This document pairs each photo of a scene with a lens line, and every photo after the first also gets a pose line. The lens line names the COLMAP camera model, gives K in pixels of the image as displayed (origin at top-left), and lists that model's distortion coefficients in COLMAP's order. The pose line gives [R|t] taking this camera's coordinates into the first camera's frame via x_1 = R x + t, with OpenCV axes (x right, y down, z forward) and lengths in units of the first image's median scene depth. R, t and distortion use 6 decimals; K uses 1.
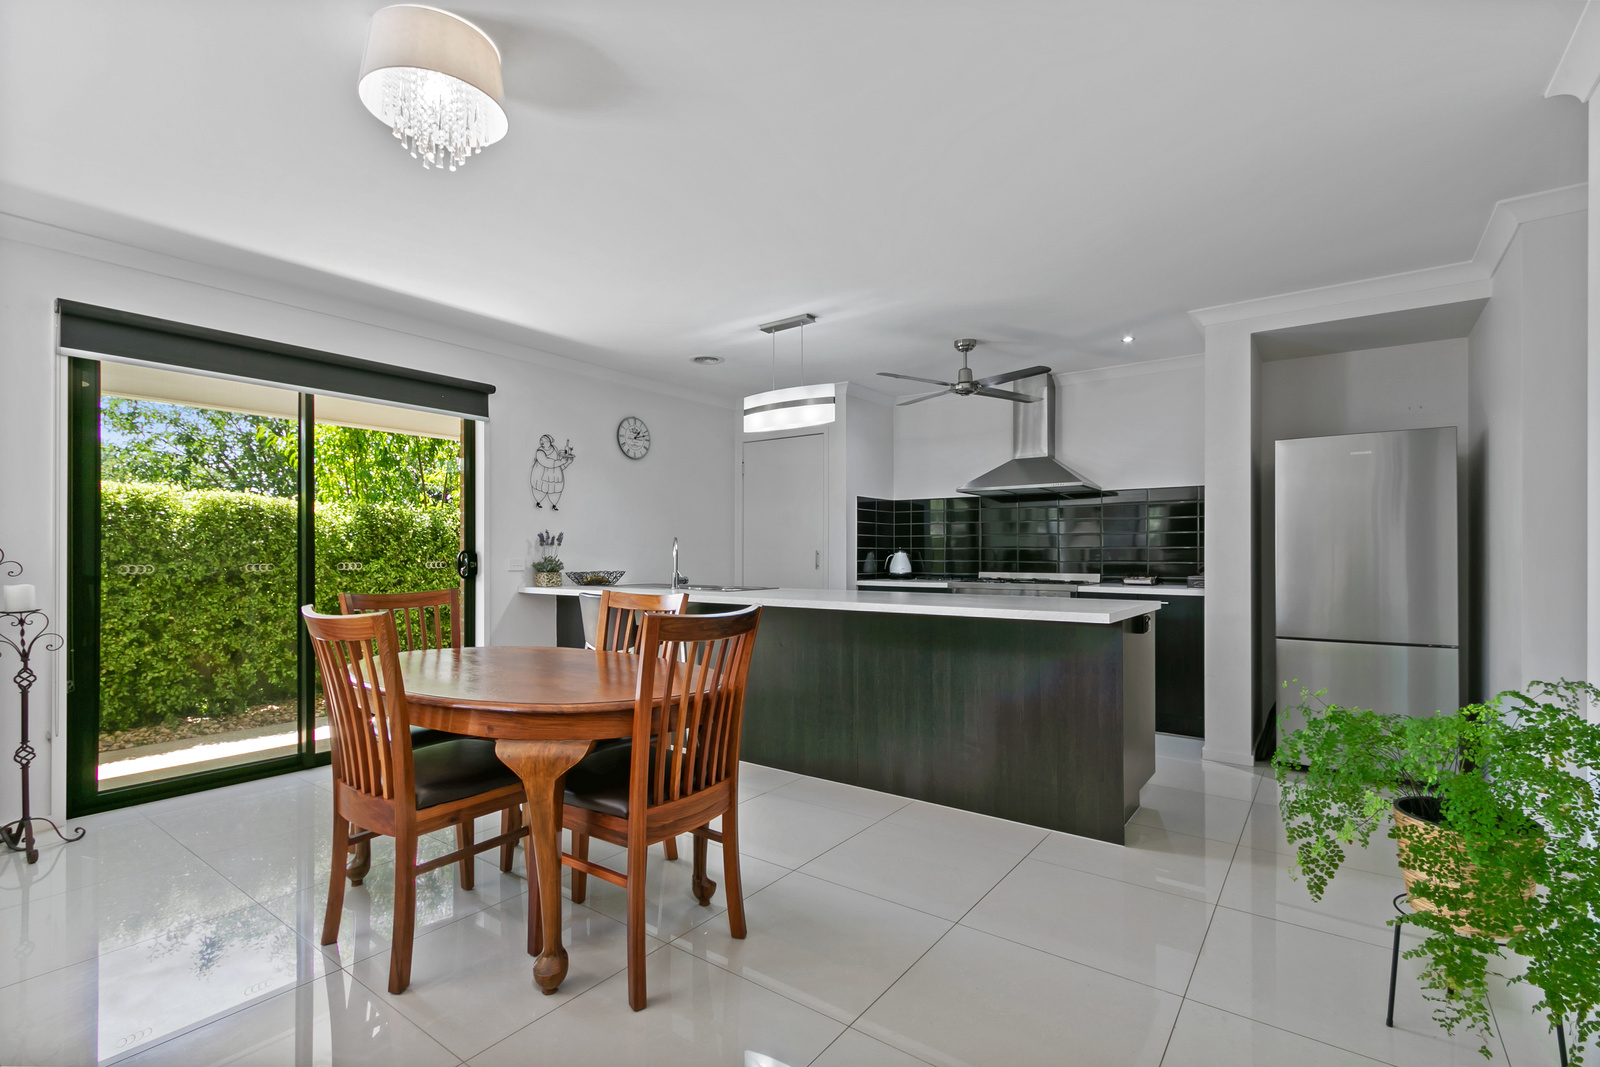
lens RADIAL K [[726.1, 0, 799.3], [0, 726.1, 542.7], [0, 0, 1]] dist [0.001986, -0.006691]
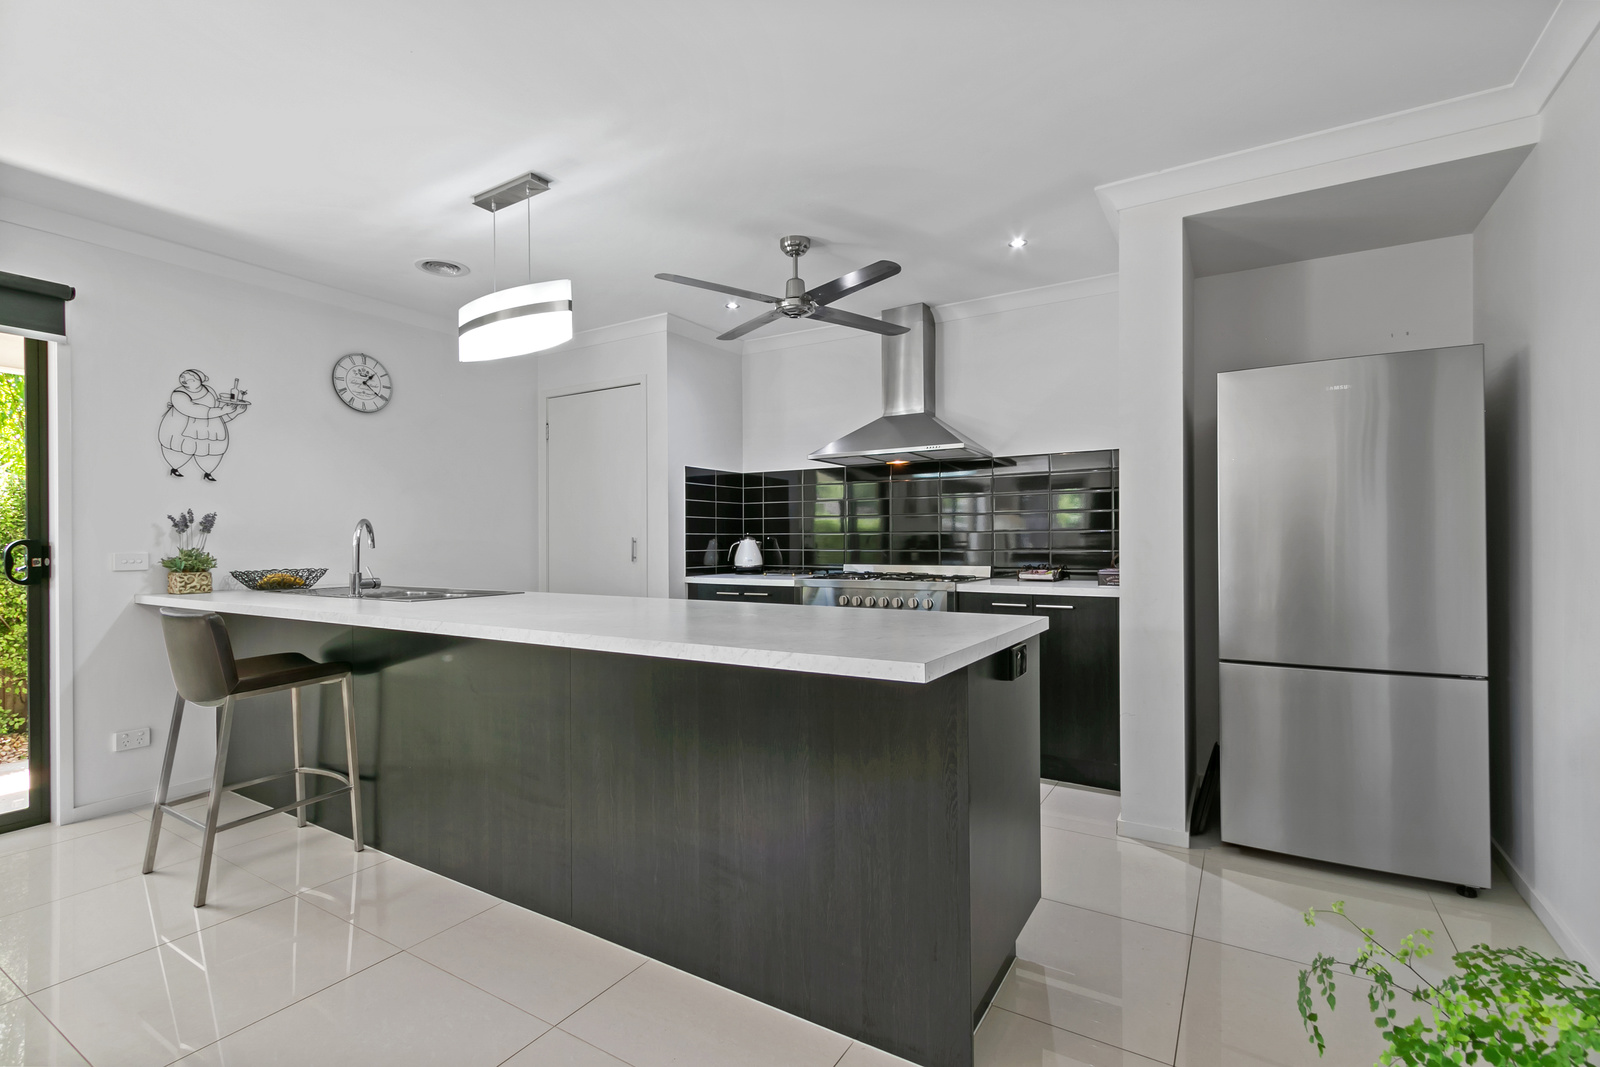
lens RADIAL K [[730.5, 0, 800.0], [0, 730.5, 533.5], [0, 0, 1]] dist [-0.002248, -0.000242]
pose [[0.996079, -0.005311, 0.088311, 0.157000], [0.004899, 0.999976, 0.004883, 0.004193], [-0.088335, -0.004432, 0.996081, 0.269903]]
